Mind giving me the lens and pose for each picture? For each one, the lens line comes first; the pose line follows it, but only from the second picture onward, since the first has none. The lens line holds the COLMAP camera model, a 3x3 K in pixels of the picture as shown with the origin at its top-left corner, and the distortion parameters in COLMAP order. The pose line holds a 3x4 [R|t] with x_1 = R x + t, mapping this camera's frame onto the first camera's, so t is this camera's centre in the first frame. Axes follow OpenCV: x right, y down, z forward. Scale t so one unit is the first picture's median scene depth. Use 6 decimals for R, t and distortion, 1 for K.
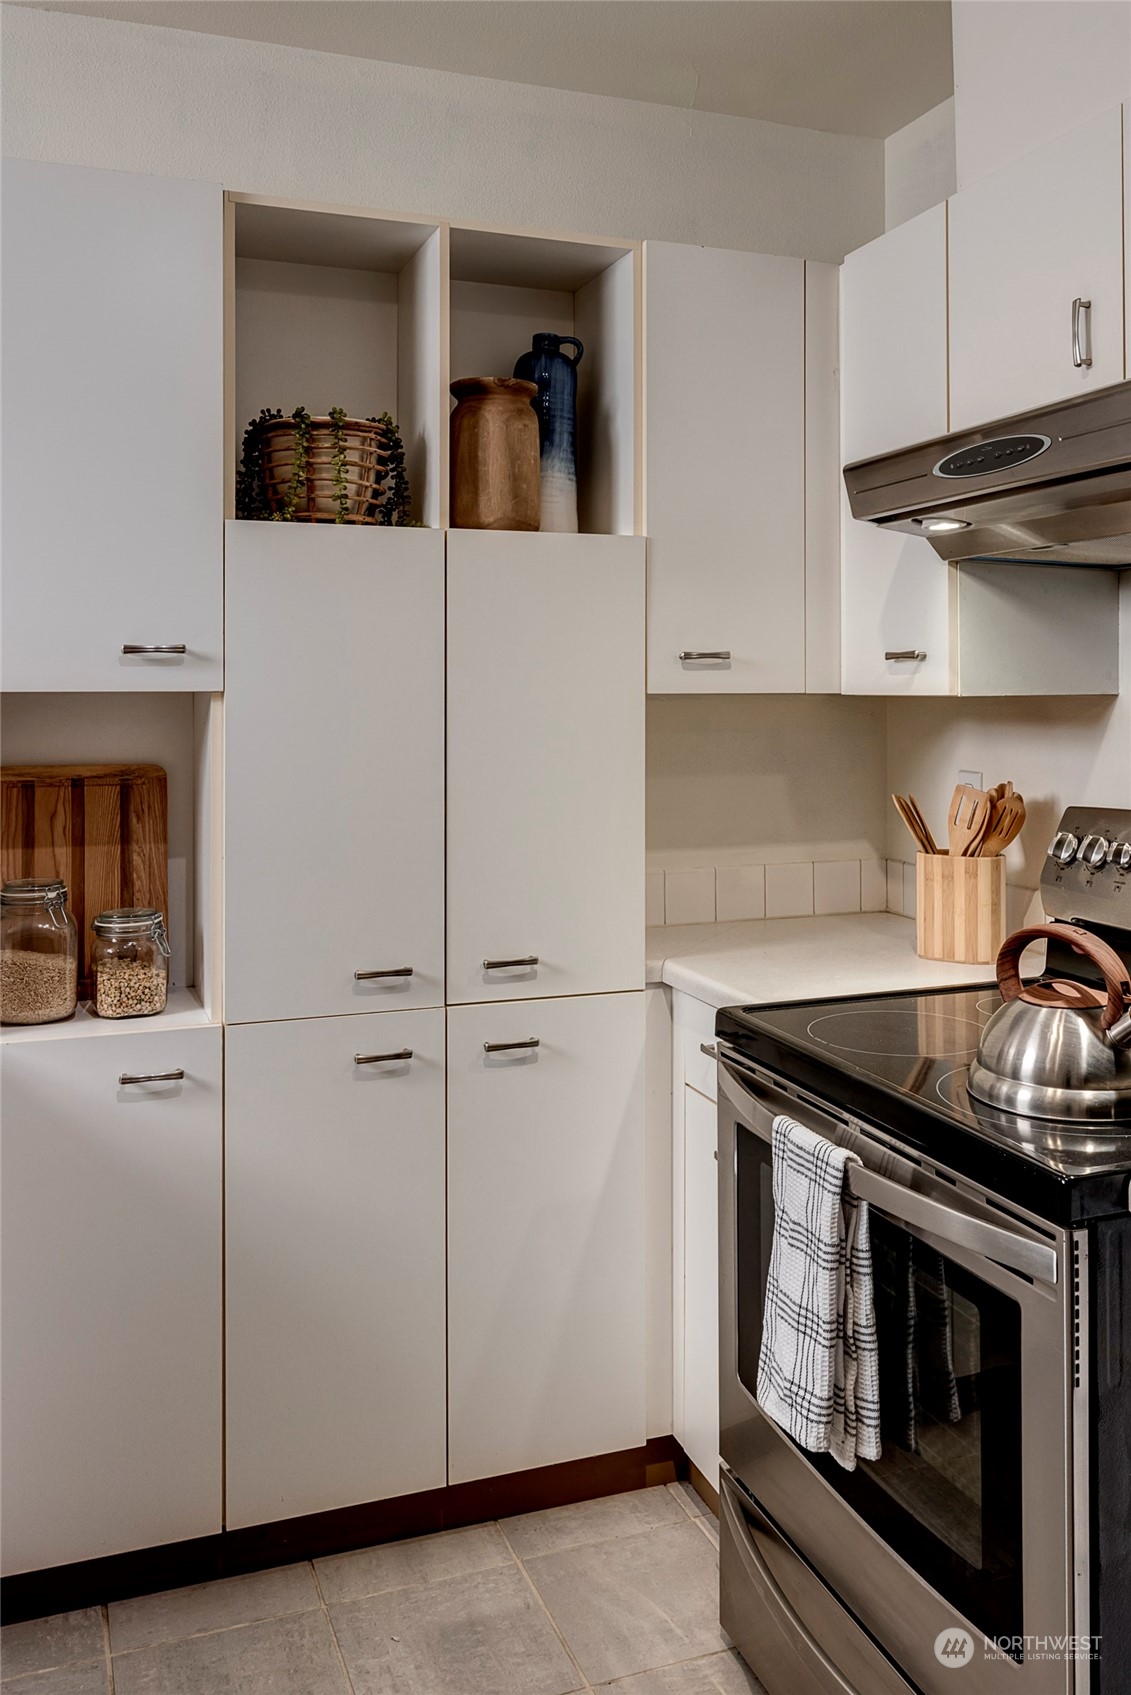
lens RADIAL K [[1565.3, 0, 499.6], [0, 1565.3, 685.1], [0, 0, 1]] dist [0.003675, 0.005376]
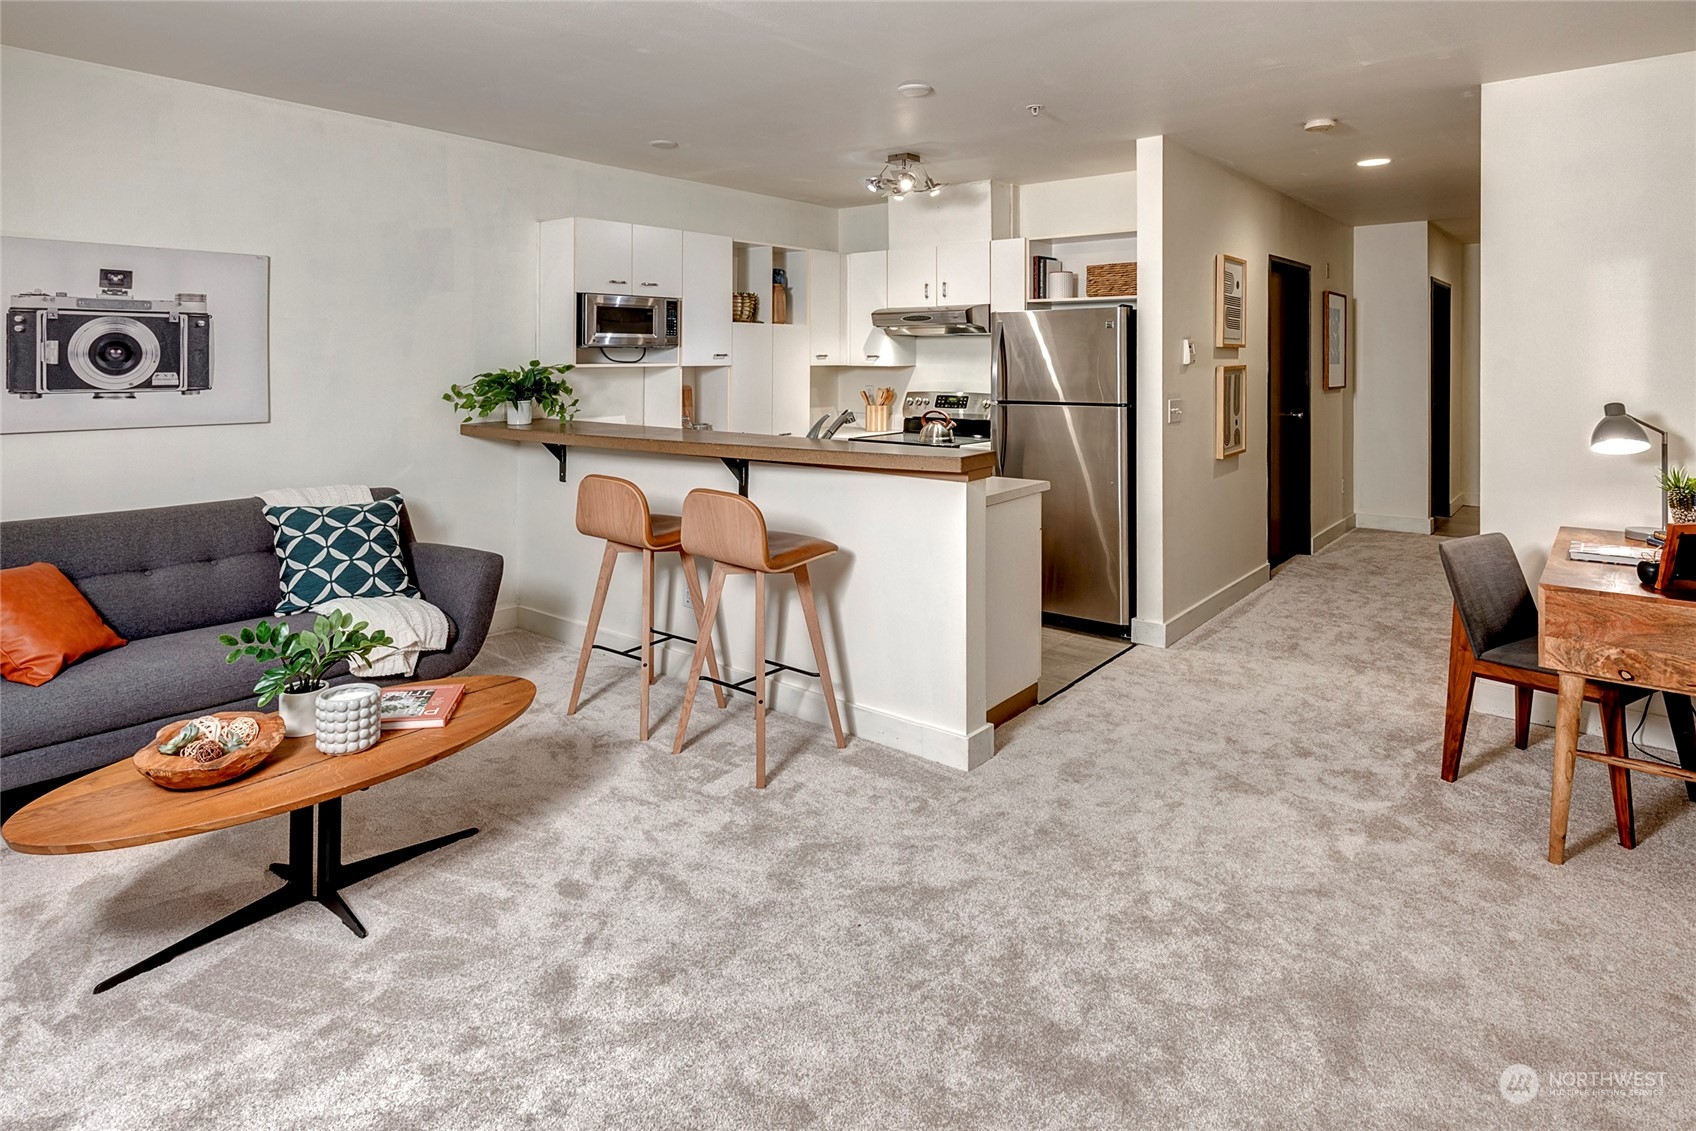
lens RADIAL K [[907.4, 0, 841.4], [0, 907.4, 366.2], [0, 0, 1]] dist [-0.004873, 0.000488]
pose [[0.879799, -0.003804, 0.475330, -0.975119], [-0.001976, 0.999930, 0.011659, -0.020673], [-0.475341, -0.011196, 0.879730, -1.095729]]
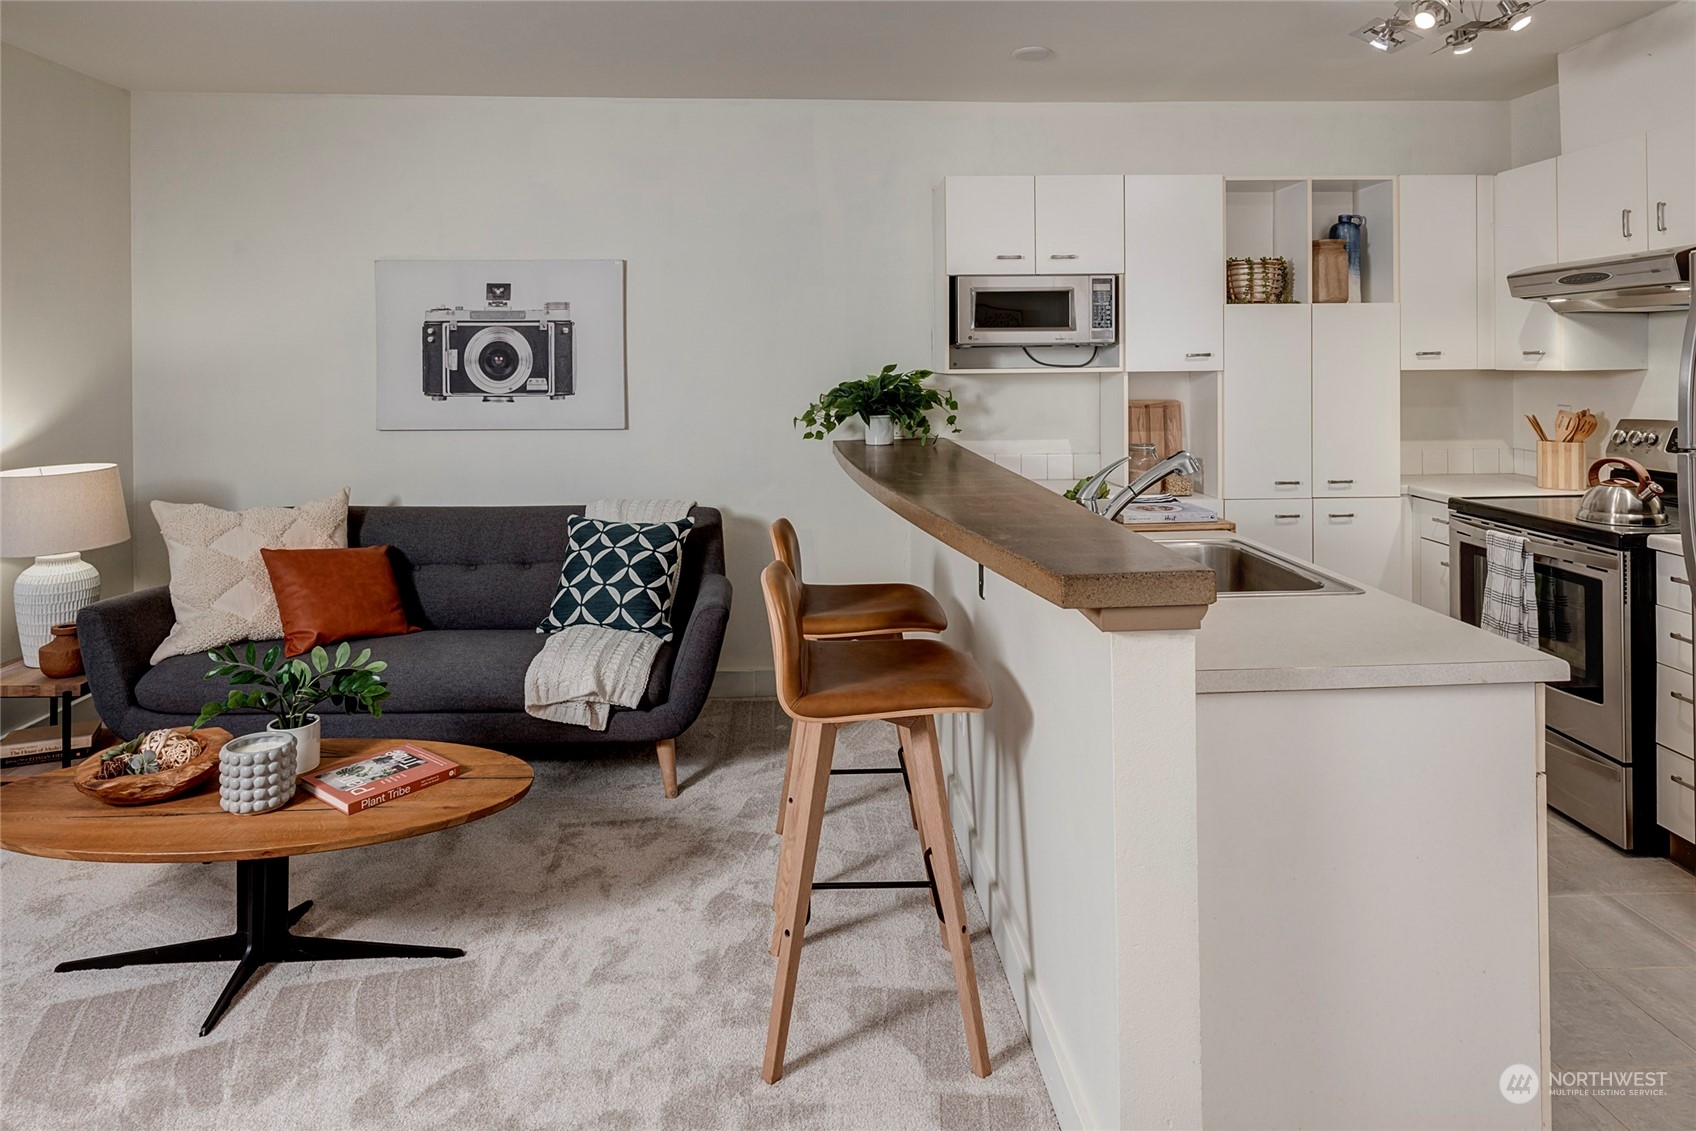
lens RADIAL K [[1007.9, 0, 794.1], [0, 1007.9, 368.1], [0, 0, 1]] dist [0.003700, -0.000057]
pose [[0.944310, -0.006113, -0.329002, -0.284257], [0.008337, 0.999951, 0.005348, -0.014108], [0.328953, -0.007793, 0.944314, -0.771656]]
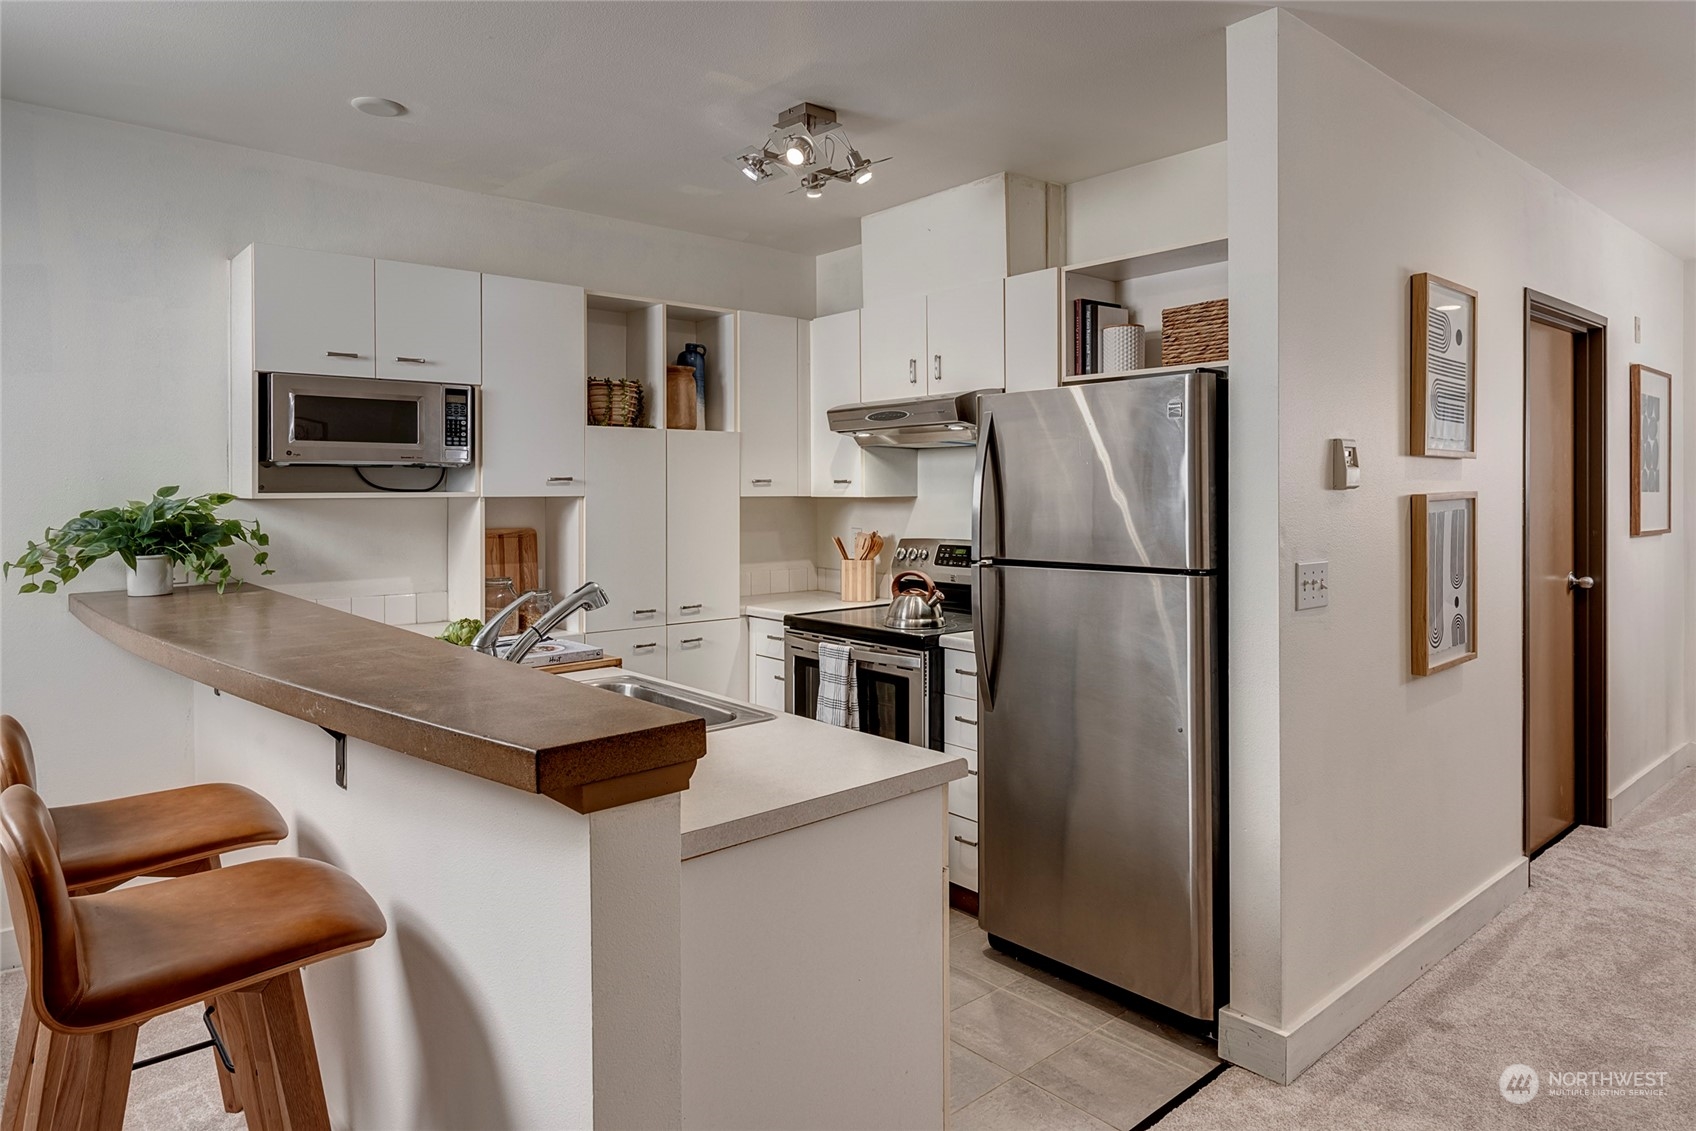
lens RADIAL K [[1068.6, 0, 846.9], [0, 1068.6, 500.4], [0, 0, 1]] dist [-0.001374, -0.000204]
pose [[0.935416, -0.004112, 0.353526, -0.364271], [0.000816, 0.999955, 0.009470, -0.004507], [-0.353549, -0.008570, 0.935377, -0.663062]]
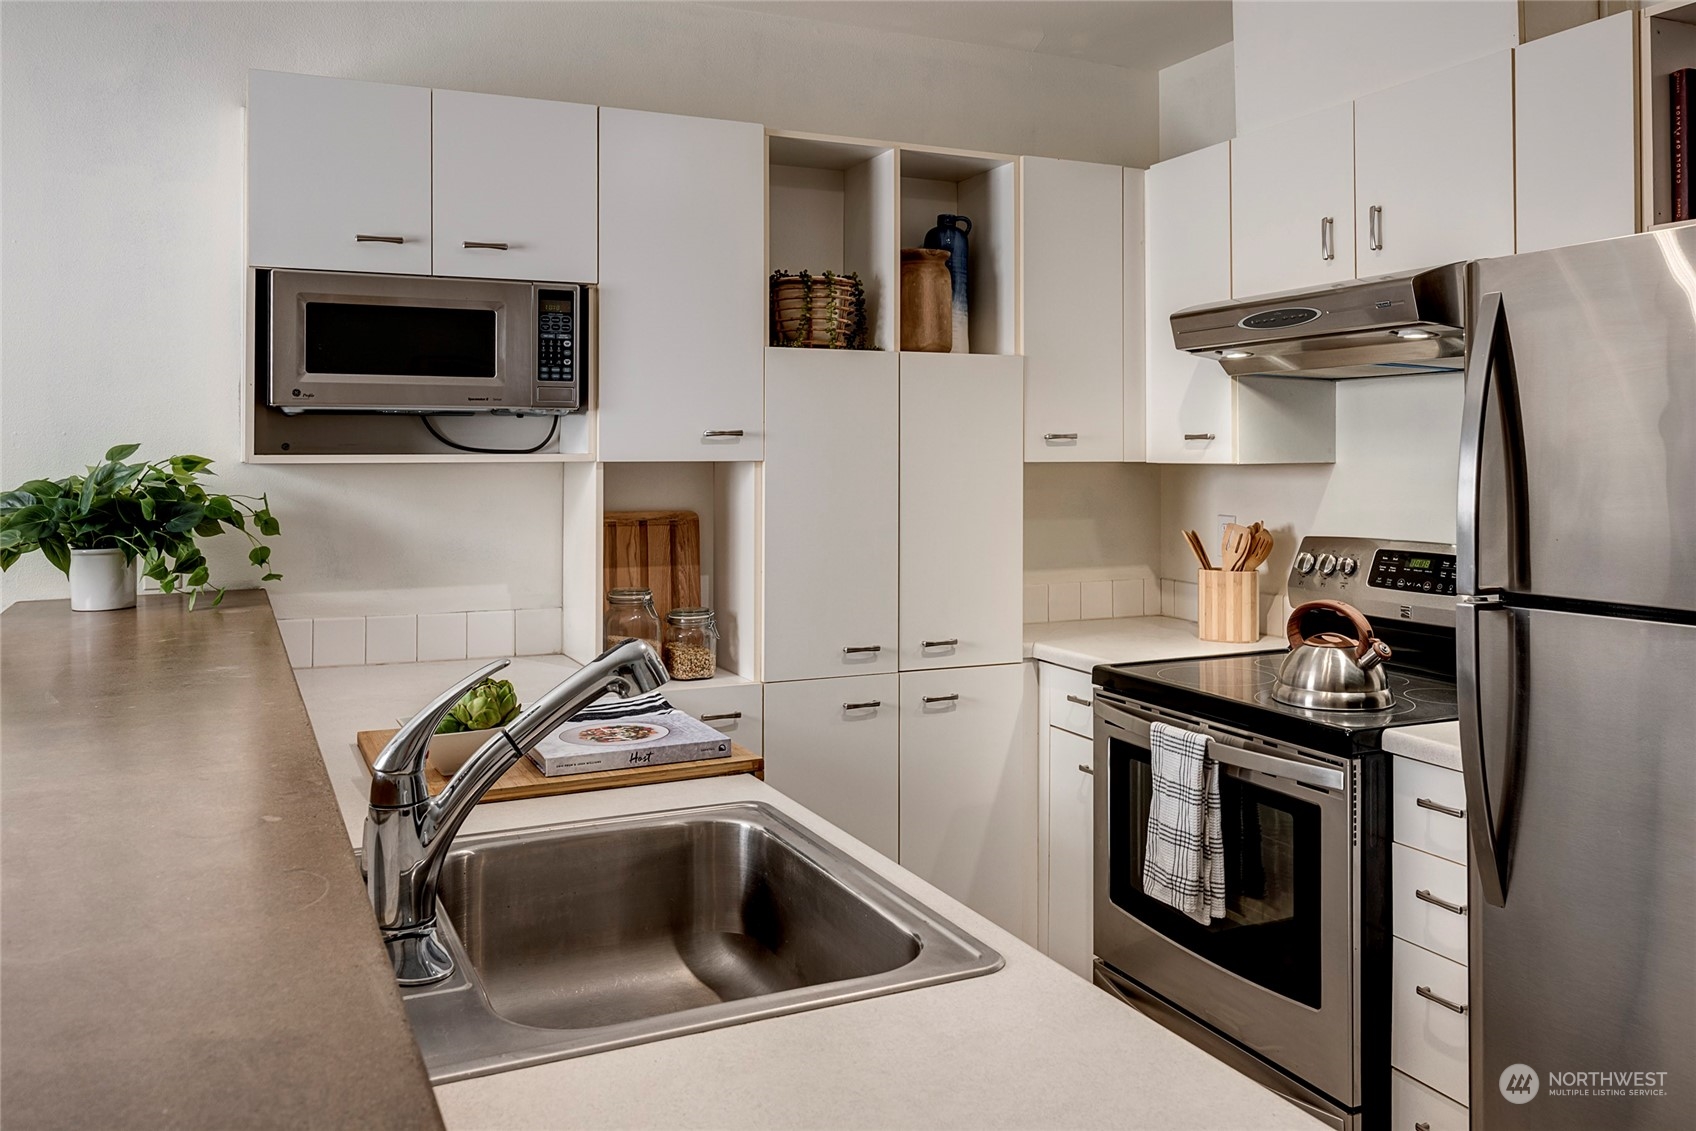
lens RADIAL K [[1415.9, 0, 805.2], [0, 1415.9, 445.4], [0, 0, 1]] dist [-0.001140, -0.005182]
pose [[0.997433, 0.000954, 0.071600, -0.223104], [-0.000667, 0.999992, -0.004043, -0.005097], [-0.071603, 0.003985, 0.997425, -0.342683]]
